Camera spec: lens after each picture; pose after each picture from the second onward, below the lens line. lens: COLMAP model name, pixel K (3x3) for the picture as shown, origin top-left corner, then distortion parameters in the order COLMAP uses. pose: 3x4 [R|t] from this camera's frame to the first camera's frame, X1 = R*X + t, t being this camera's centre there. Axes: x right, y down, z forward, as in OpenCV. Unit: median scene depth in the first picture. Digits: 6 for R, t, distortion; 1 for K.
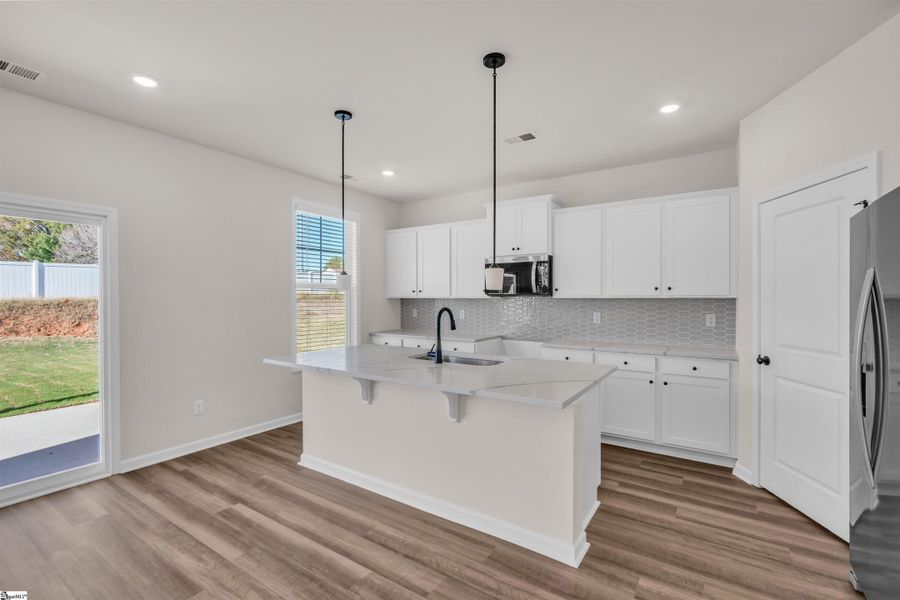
lens RADIAL K [[408.5, 0, 455.1], [0, 408.5, 301.5], [0, 0, 1]] dist [-0.003385, -0.000390]
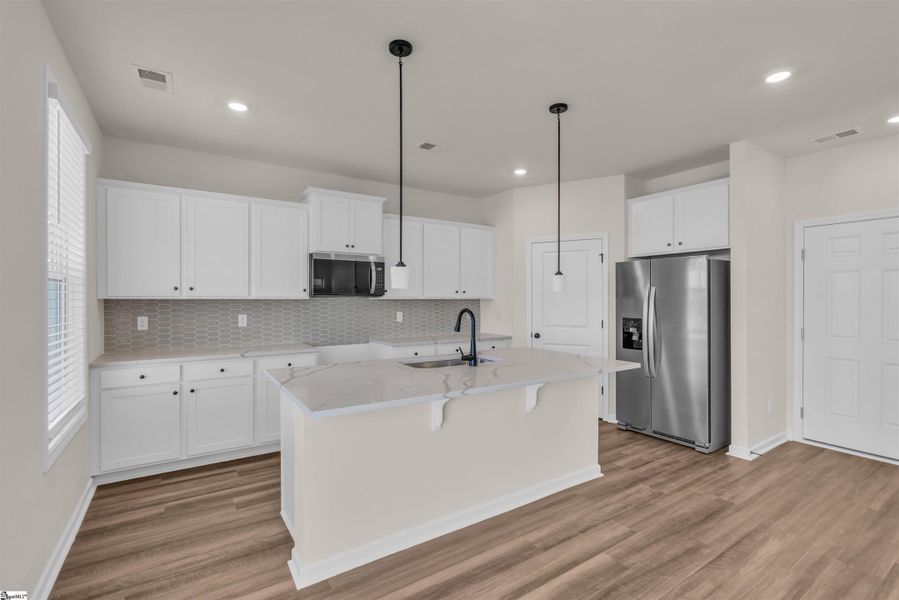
lens RADIAL K [[408.0, 0, 452.7], [0, 408.0, 293.8], [0, 0, 1]] dist [-0.003385, -0.000390]
pose [[0.382260, 0.013993, 0.923949, -0.812281], [0.007533, 0.999805, -0.018258, -0.001929], [-0.924024, 0.013940, 0.382080, 0.566042]]
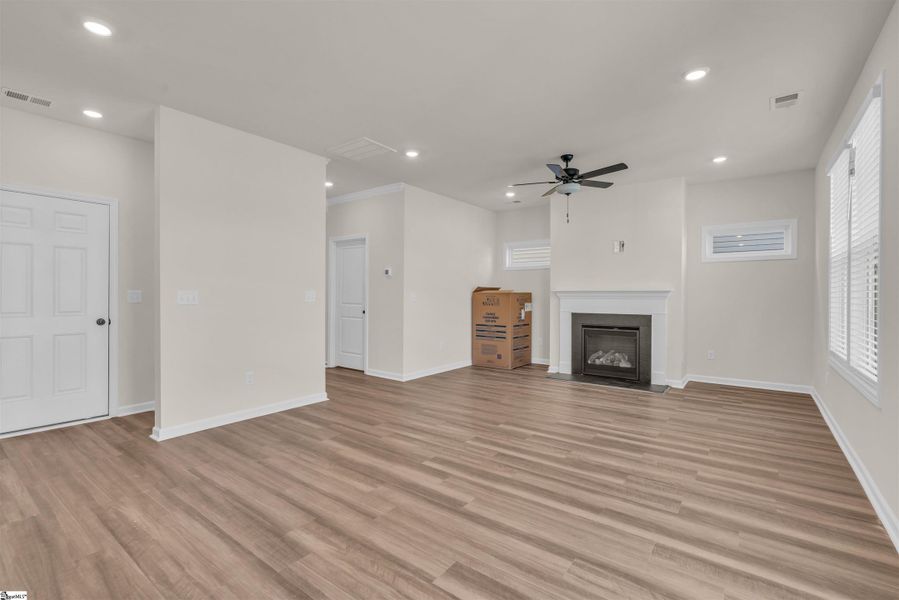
lens RADIAL K [[408.0, 0, 440.4], [0, 408.0, 295.7], [0, 0, 1]] dist [-0.003385, -0.000390]
pose [[-0.997504, -0.002338, 0.070572, -0.535012], [-0.001356, 0.999902, 0.013956, 0.040920], [-0.070597, 0.013826, -0.997409, 0.966724]]
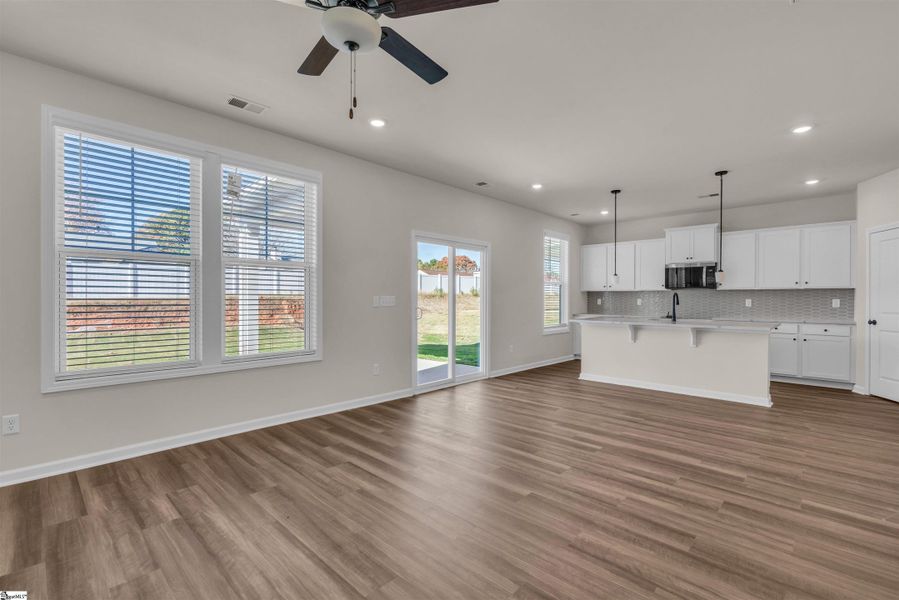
lens RADIAL K [[408.0, 0, 441.1], [0, 408.0, 301.9], [0, 0, 1]] dist [-0.003385, -0.000390]
pose [[0.982948, 0.006654, -0.183763, -0.639791], [-0.007246, 0.999970, -0.002552, 0.061253], [0.183740, 0.003840, 0.982967, -0.905172]]
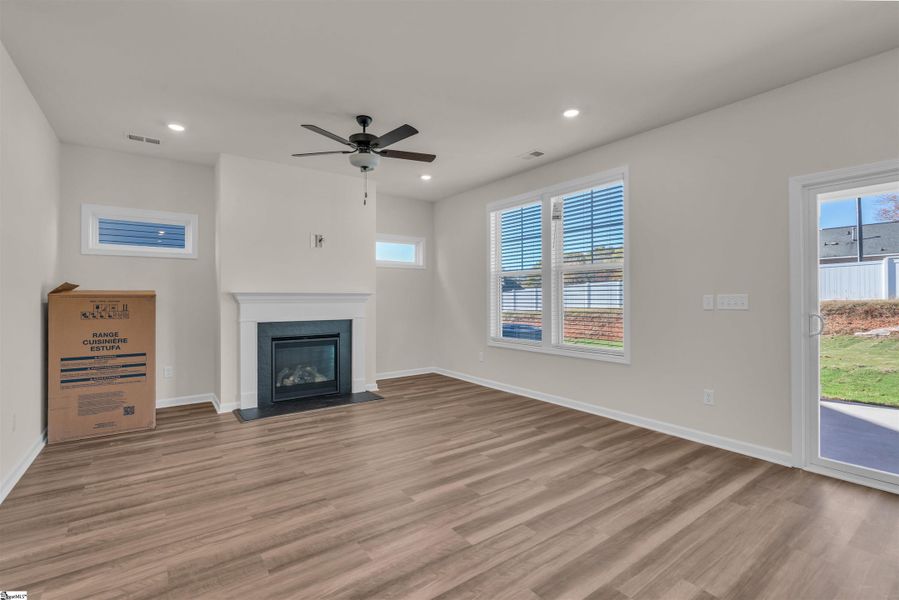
lens RADIAL K [[408.0, 0, 447.7], [0, 408.0, 296.7], [0, 0, 1]] dist [-0.003385, -0.000390]
pose [[-0.350647, -0.002070, -0.936505, 0.036885], [-0.009762, 0.999951, 0.001444, 0.048739], [0.936457, 0.009649, -0.350650, 0.160762]]
